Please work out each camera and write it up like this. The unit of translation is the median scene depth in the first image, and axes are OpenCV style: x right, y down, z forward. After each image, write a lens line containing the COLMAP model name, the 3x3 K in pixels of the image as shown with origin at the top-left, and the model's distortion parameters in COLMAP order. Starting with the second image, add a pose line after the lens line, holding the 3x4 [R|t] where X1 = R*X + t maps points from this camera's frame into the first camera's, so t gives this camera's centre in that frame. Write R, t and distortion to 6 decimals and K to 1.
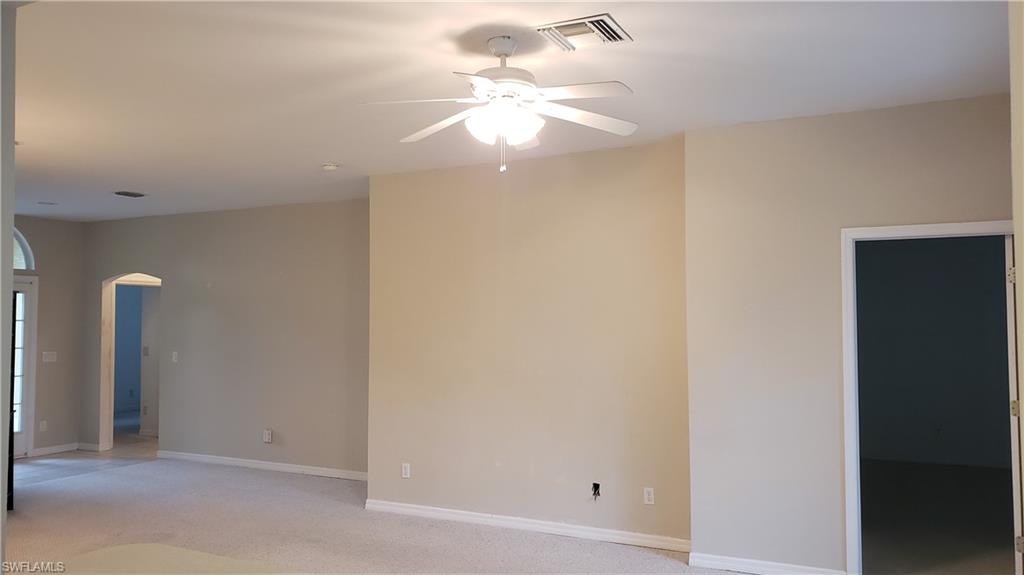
lens RADIAL K [[794.7, 0, 512.0], [0, 794.7, 287.5], [0, 0, 1]] dist [0.034951, 0.003123]
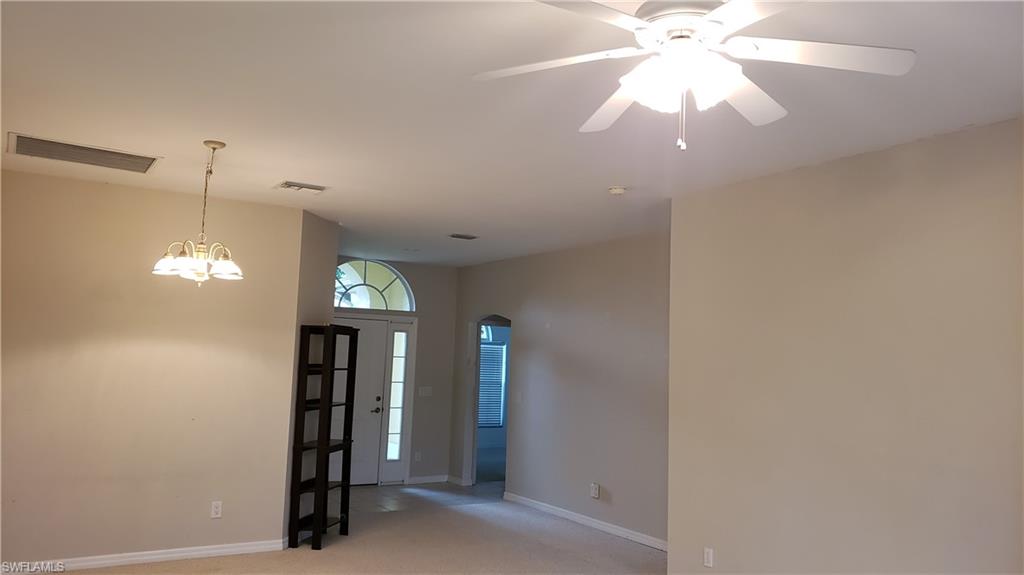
lens RADIAL K [[788.5, 0, 512.1], [0, 788.5, 259.9], [0, 0, 1]] dist [0.061182, -0.000982]
pose [[0.860473, -0.037232, -0.508135, 0.087062], [-0.011798, 0.995603, -0.092929, 0.007234], [0.509360, 0.085958, 0.856250, 0.143926]]
